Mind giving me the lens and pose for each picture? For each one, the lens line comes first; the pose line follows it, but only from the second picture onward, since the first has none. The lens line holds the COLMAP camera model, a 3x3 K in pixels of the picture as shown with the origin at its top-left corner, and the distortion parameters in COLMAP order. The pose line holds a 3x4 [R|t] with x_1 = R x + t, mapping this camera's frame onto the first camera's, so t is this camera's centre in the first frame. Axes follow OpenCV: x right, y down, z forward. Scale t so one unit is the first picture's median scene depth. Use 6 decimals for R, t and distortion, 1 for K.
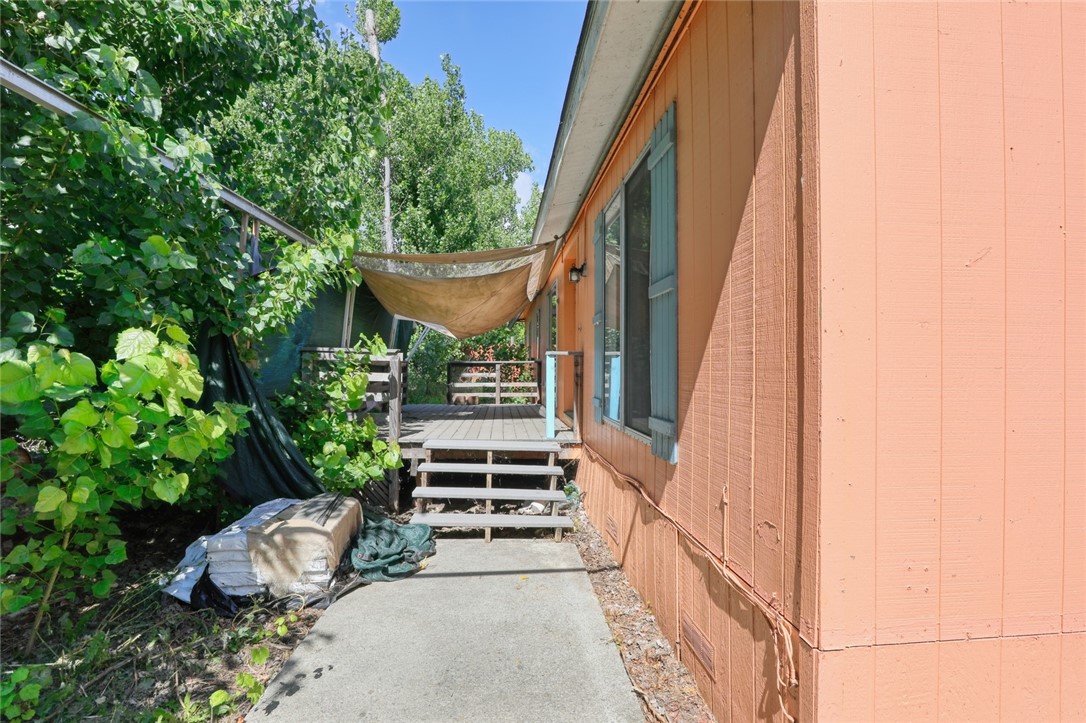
lens RADIAL K [[537.2, 0, 543.0], [0, 537.2, 361.5], [0, 0, 1]] dist [-0.030185, 0.001736]
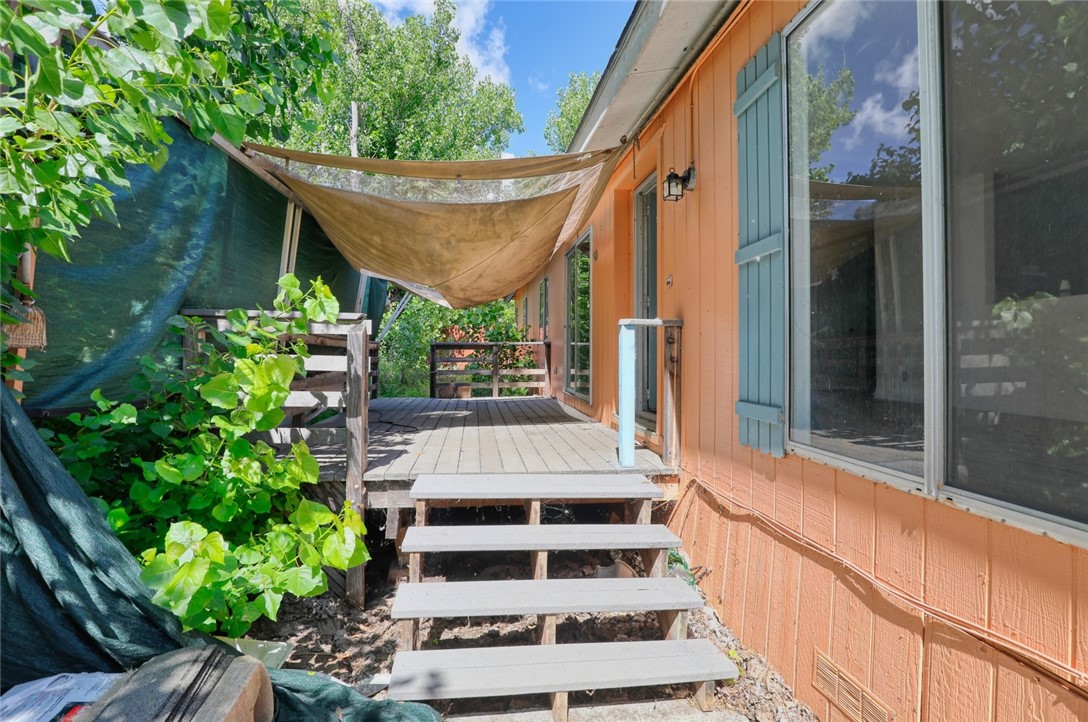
lens RADIAL K [[404.1, 0, 513.0], [0, 404.1, 343.2], [0, 0, 1]] dist [-0.001680, 0.000058]
pose [[0.997084, 0.001293, 0.076305, -0.136594], [0.000057, 0.999843, -0.017696, 0.014076], [-0.076316, 0.017648, 0.996927, 0.527608]]
